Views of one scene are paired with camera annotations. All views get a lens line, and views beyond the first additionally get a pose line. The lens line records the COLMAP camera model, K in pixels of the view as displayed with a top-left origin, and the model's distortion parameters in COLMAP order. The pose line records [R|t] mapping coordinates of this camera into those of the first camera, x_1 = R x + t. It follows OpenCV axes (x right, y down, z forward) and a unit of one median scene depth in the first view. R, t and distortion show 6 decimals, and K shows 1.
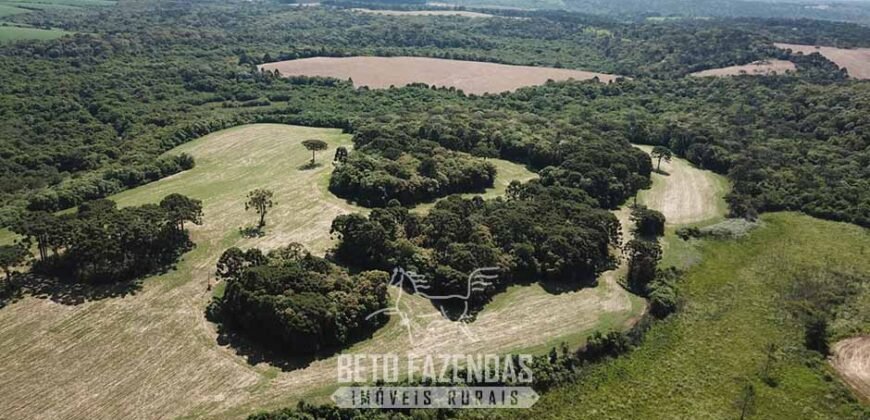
lens RADIAL K [[672.4, 0, 435.1], [0, 672.4, 207.4], [0, 0, 1]] dist [0.035255, -0.034673]
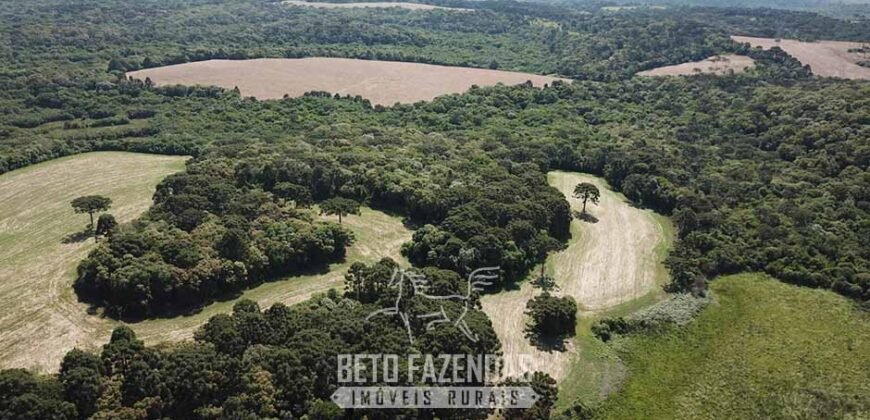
lens RADIAL K [[672.4, 0, 435.5], [0, 672.4, 205.2], [0, 0, 1]] dist [0.035255, -0.034673]
pose [[0.998717, -0.023010, 0.045113, 0.077785], [0.022499, 0.999677, 0.011800, -0.048146], [-0.045370, -0.010770, 0.998912, 0.145445]]
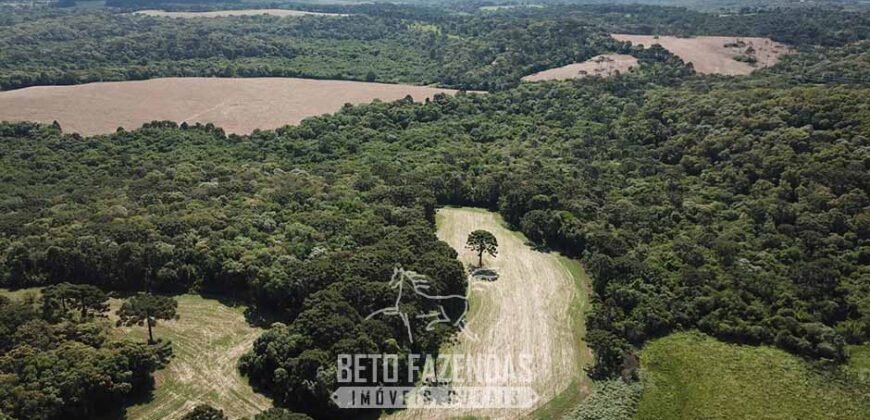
lens RADIAL K [[672.4, 0, 432.2], [0, 672.4, 208.0], [0, 0, 1]] dist [0.035255, -0.034673]
pose [[0.976157, -0.098582, 0.193390, 0.104463], [0.096114, 0.995124, 0.022128, -0.080416], [-0.194629, -0.003012, 0.980872, 0.239788]]
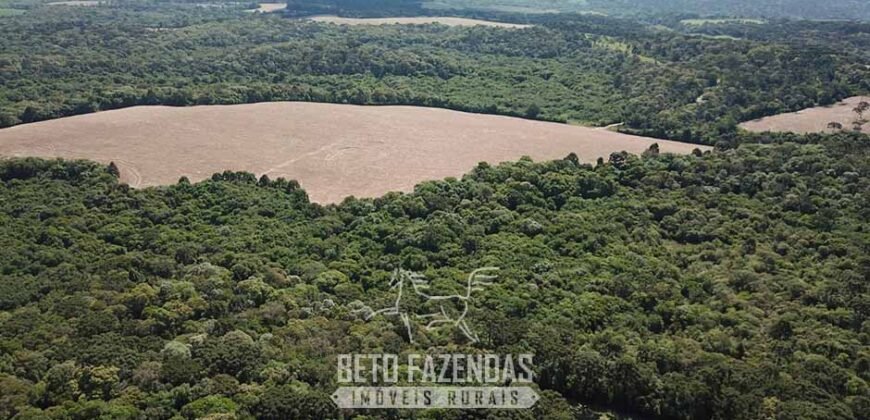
lens RADIAL K [[672.4, 0, 440.8], [0, 672.4, 202.0], [0, 0, 1]] dist [0.035255, -0.034673]
pose [[0.998945, -0.000773, -0.045918, 0.159056], [0.000560, 0.999989, -0.004643, -0.154307], [0.045922, 0.004612, 0.998934, 0.456788]]
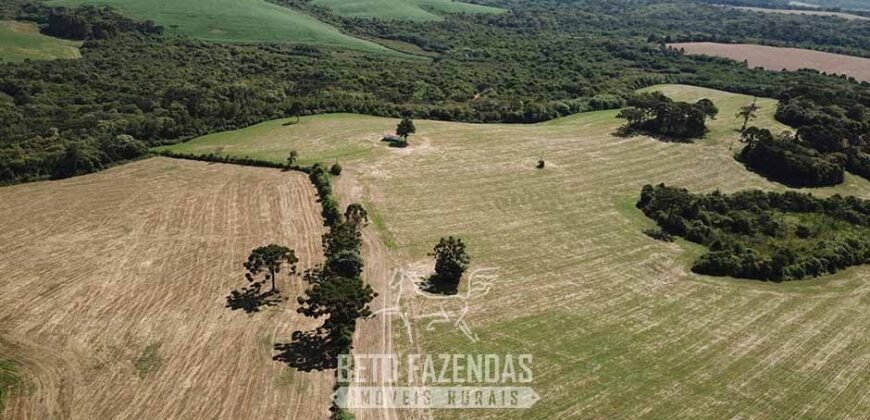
lens RADIAL K [[672.4, 0, 441.1], [0, 672.4, 208.9], [0, 0, 1]] dist [0.035255, -0.034673]
pose [[0.902089, 0.178495, -0.392905, -0.093146], [-0.174180, 0.983595, 0.046935, 0.103425], [0.394837, 0.026097, 0.918381, -0.300493]]
